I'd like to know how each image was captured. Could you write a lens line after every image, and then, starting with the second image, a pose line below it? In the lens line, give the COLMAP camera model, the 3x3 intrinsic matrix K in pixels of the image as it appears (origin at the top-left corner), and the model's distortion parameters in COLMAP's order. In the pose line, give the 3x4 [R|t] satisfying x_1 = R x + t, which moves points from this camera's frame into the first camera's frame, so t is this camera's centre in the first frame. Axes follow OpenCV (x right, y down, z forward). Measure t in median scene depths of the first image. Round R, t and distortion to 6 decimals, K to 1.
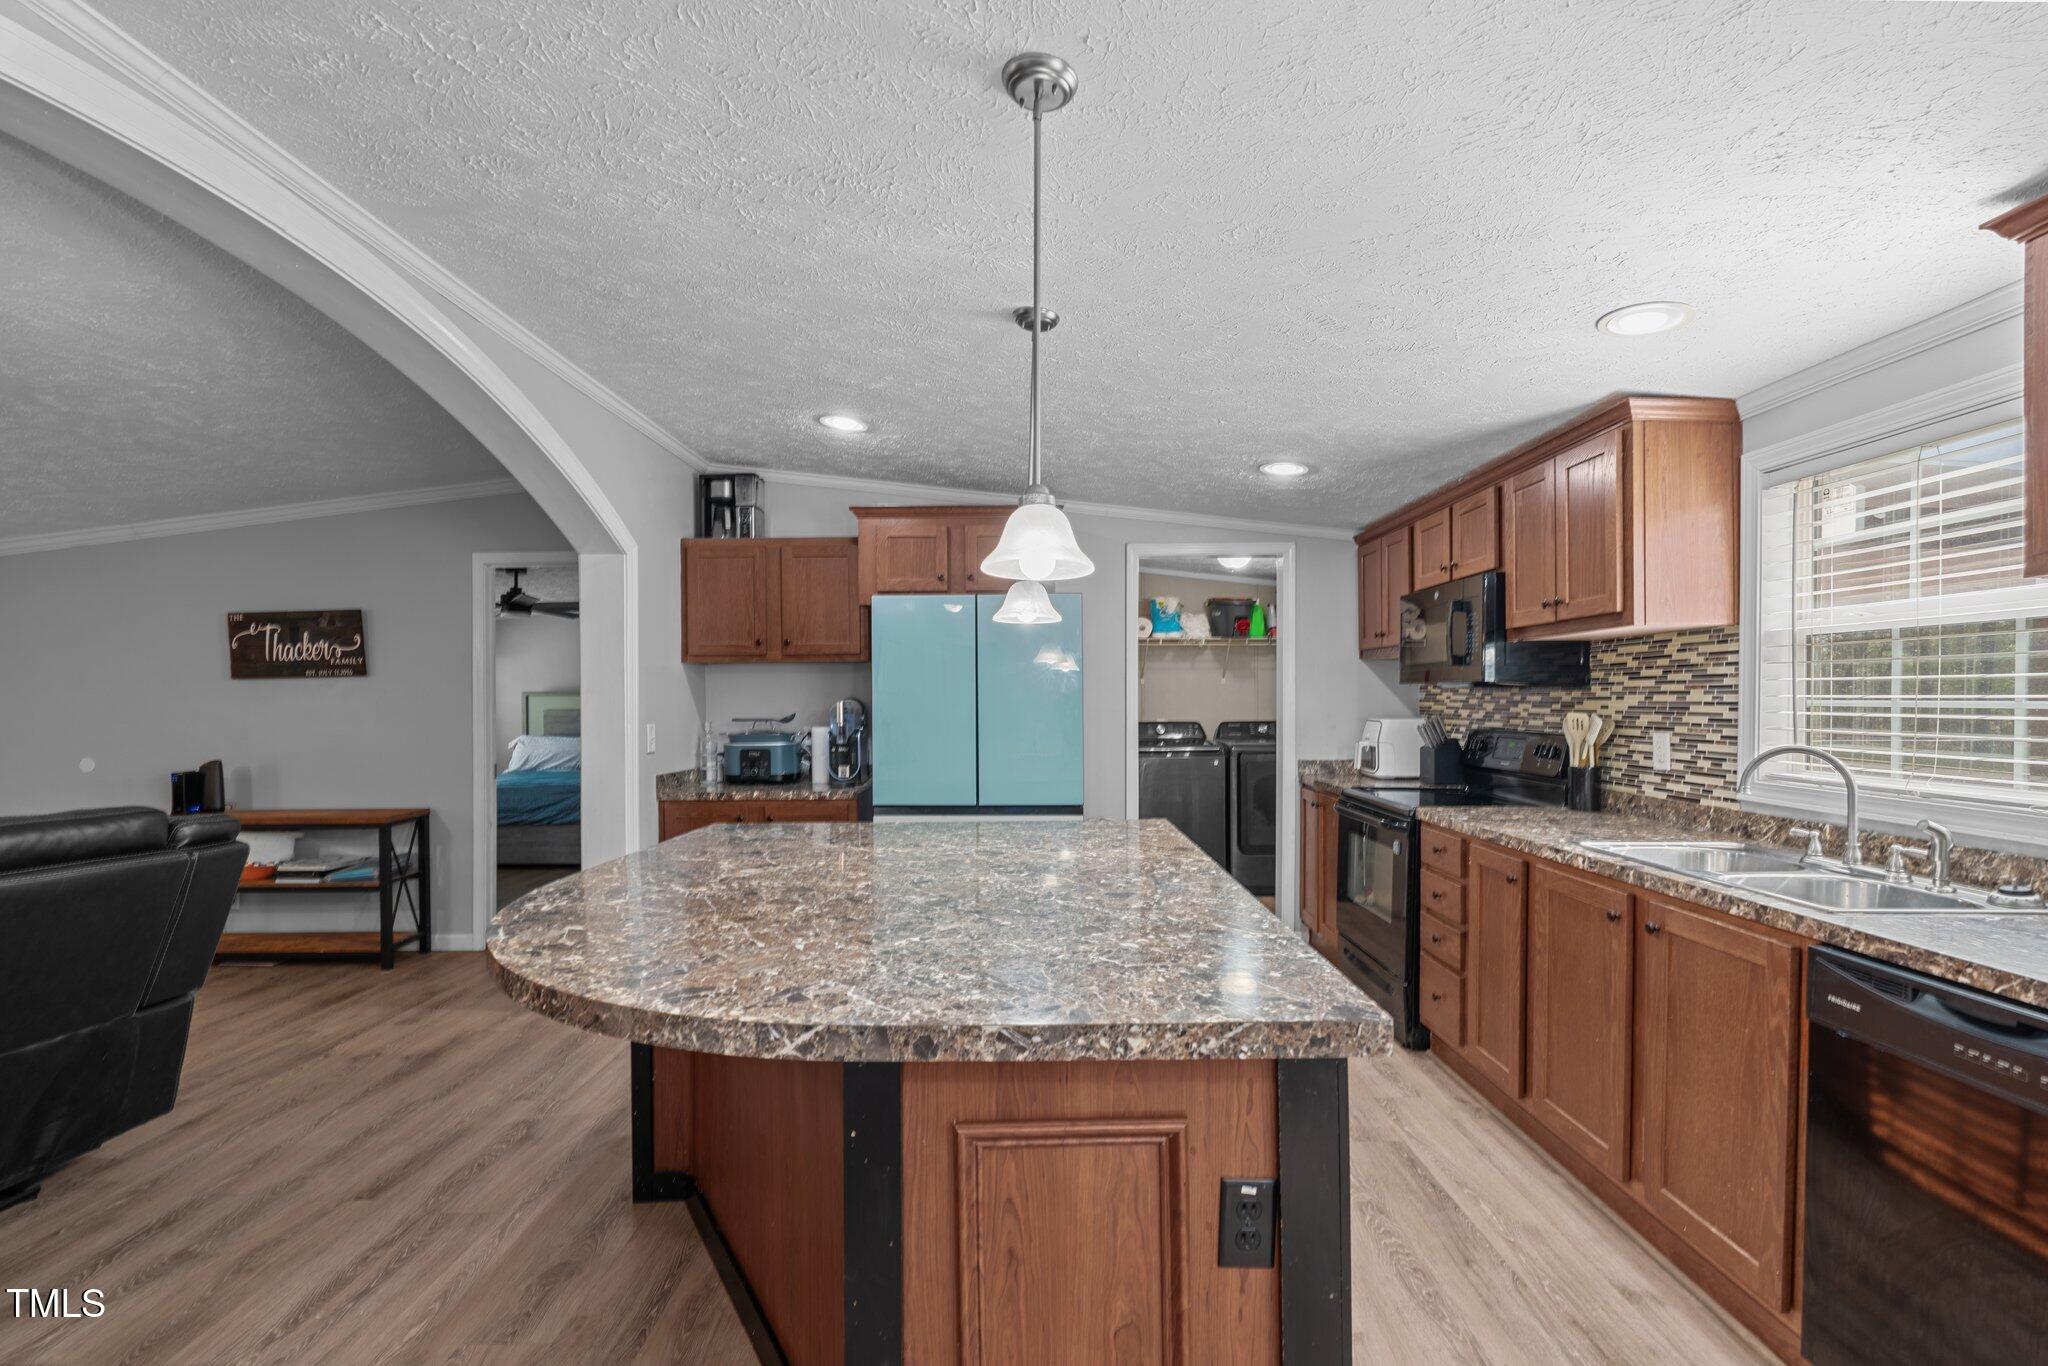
lens RADIAL K [[910.1, 0, 1023.2], [0, 910.1, 710.2], [0, 0, 1]] dist [-0.008243, 0.000914]
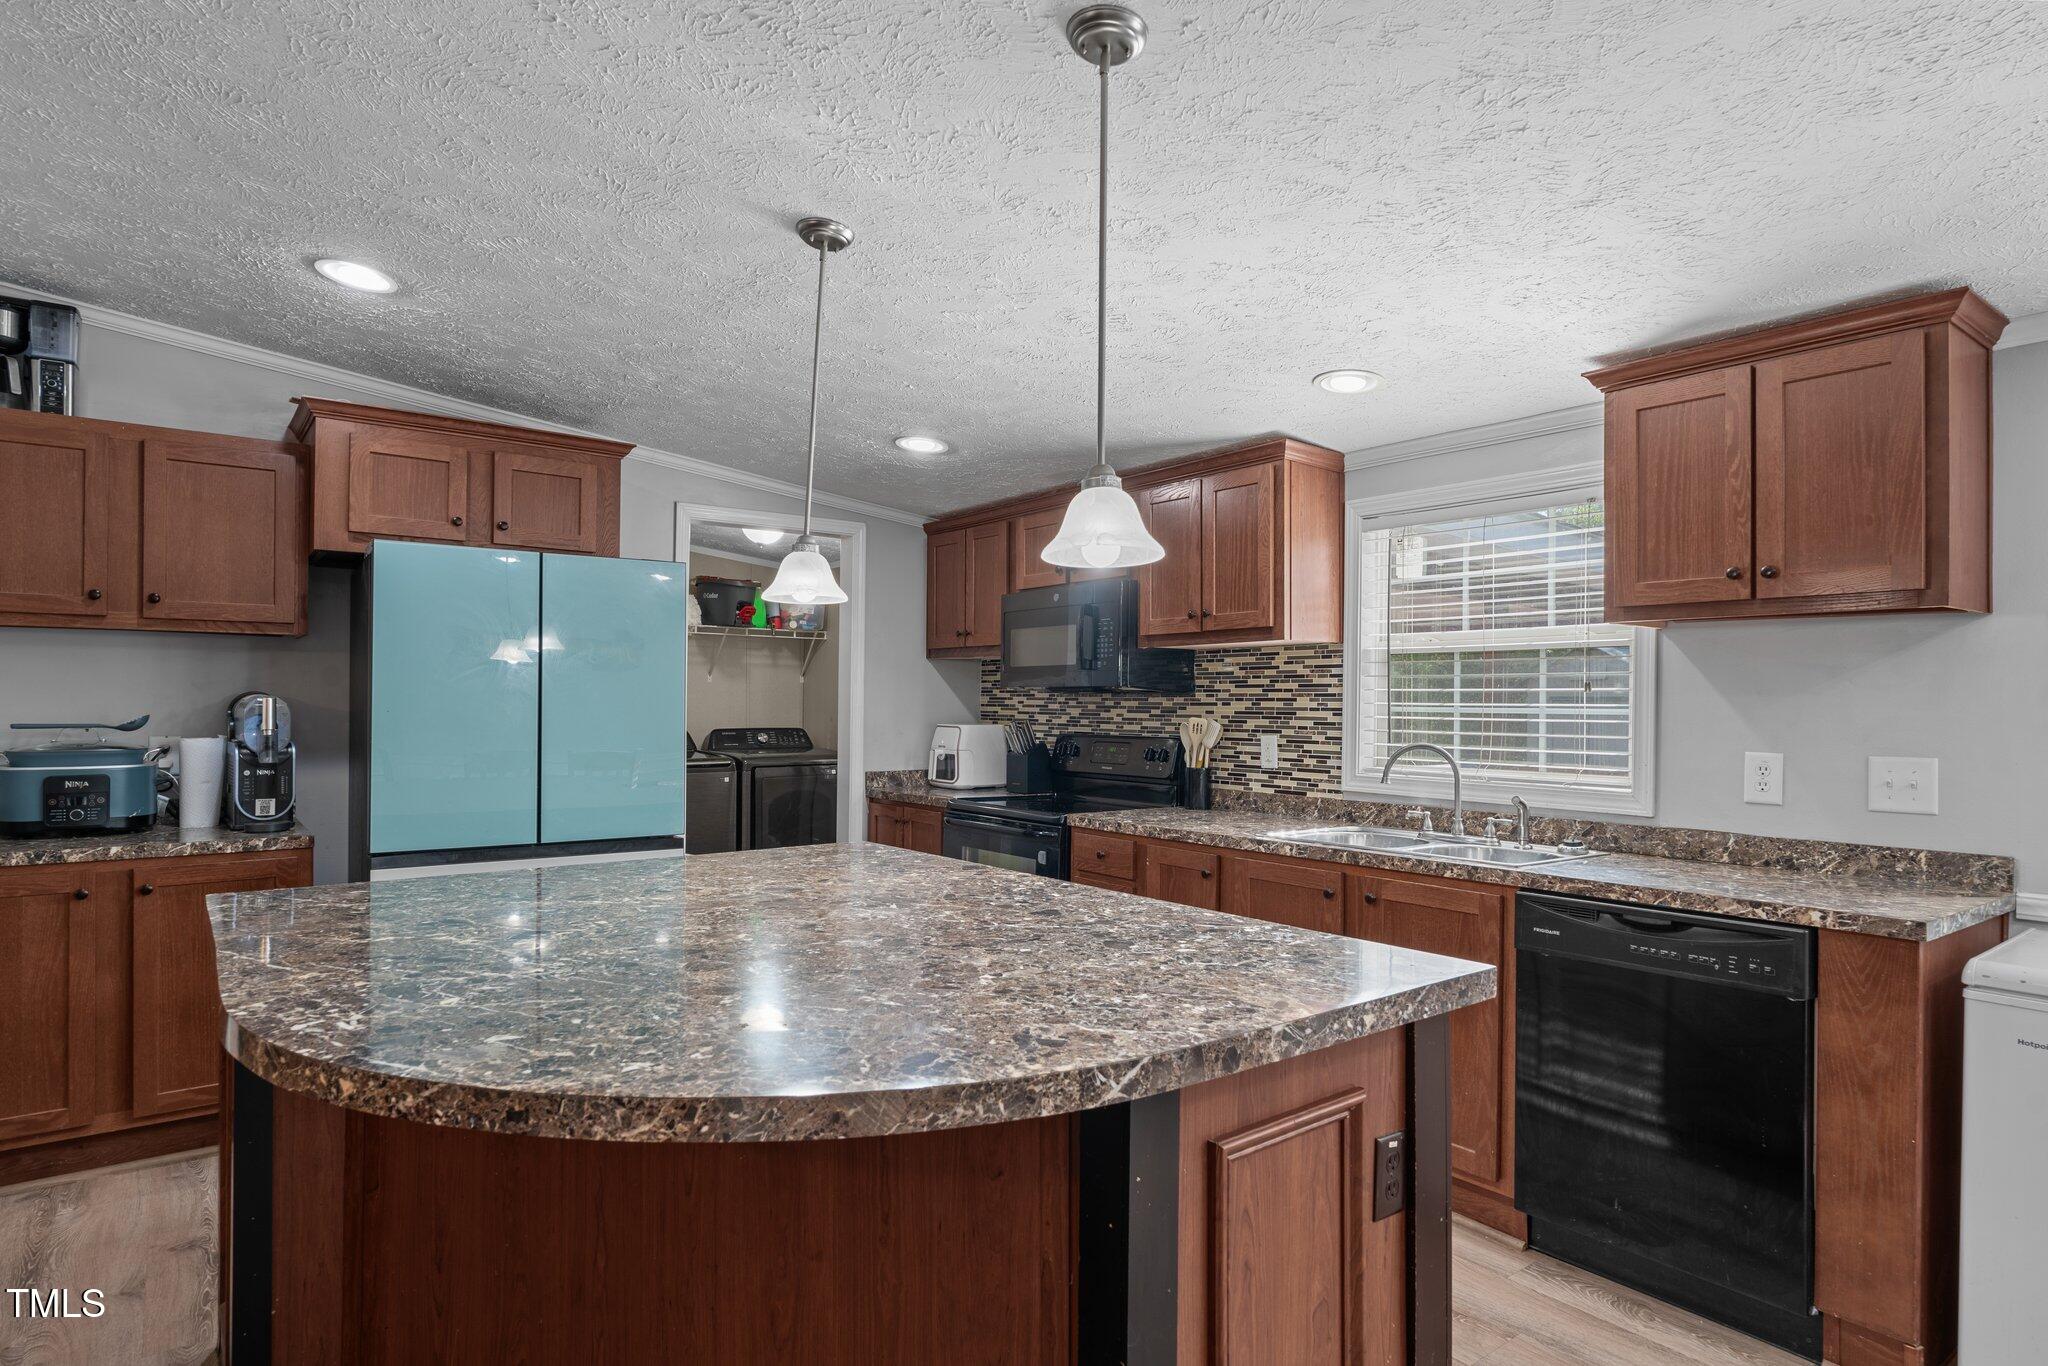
lens RADIAL K [[1127.0, 0, 1035.7], [0, 1127.0, 694.8], [0, 0, 1]] dist [0.000906, -0.009673]
pose [[0.789939, 0.016040, 0.612975, -0.379402], [-0.003676, 0.999764, -0.021425, 0.005805], [-0.613174, 0.014671, 0.789811, 0.071555]]
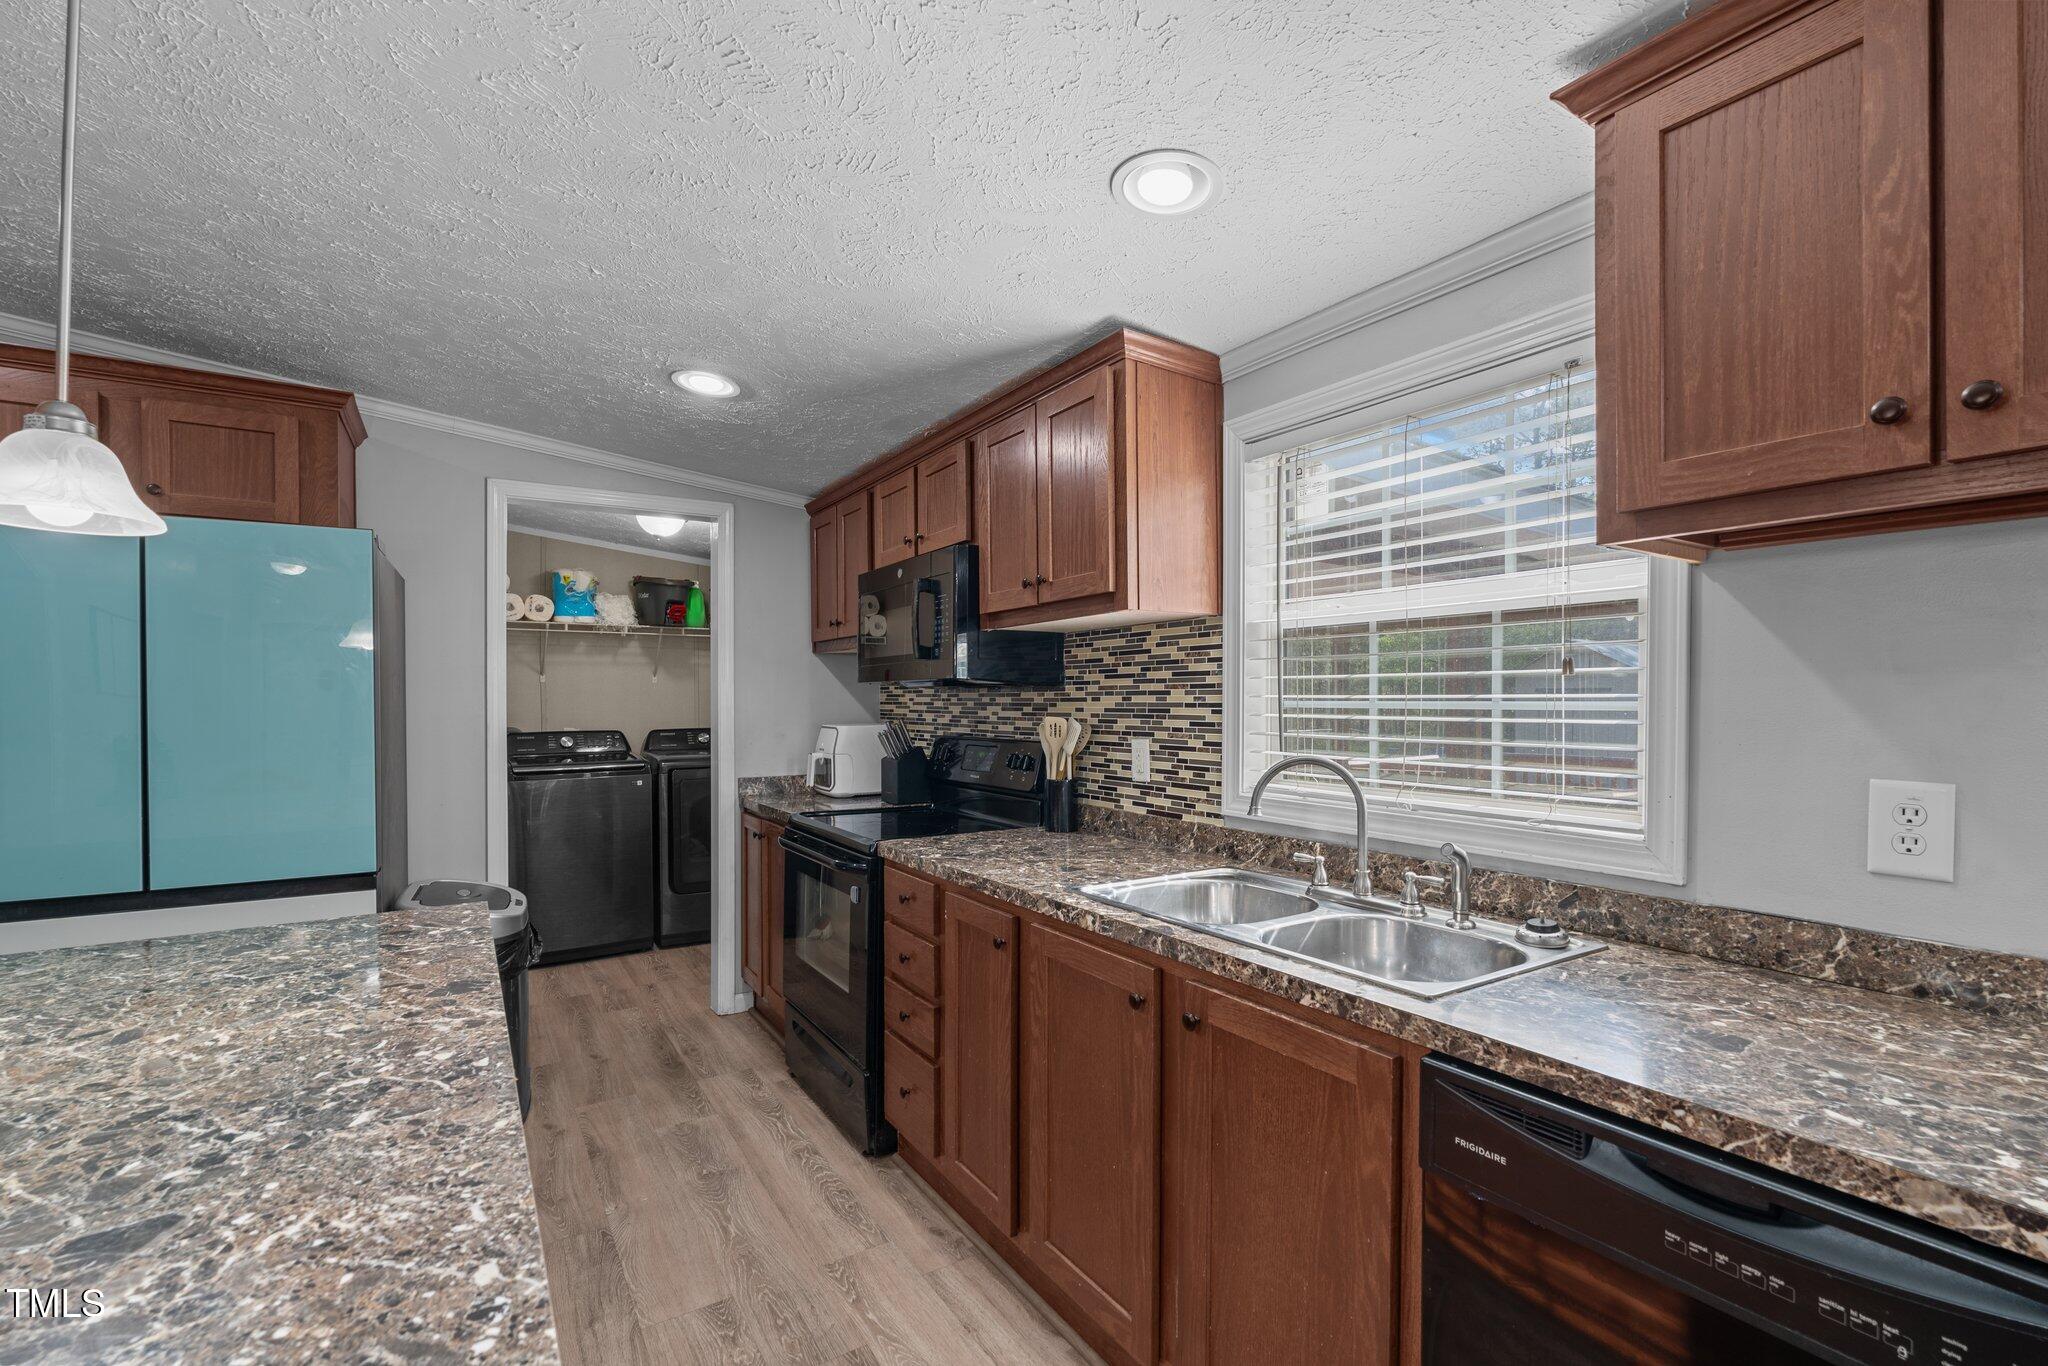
lens RADIAL K [[910.1, 0, 1026.0], [0, 910.1, 706.0], [0, 0, 1]] dist [-0.008243, 0.000914]
pose [[0.840606, -0.002160, 0.541643, 0.136550], [0.006797, 0.999955, -0.006560, -0.001843], [-0.541604, 0.009196, 0.840583, 0.320954]]
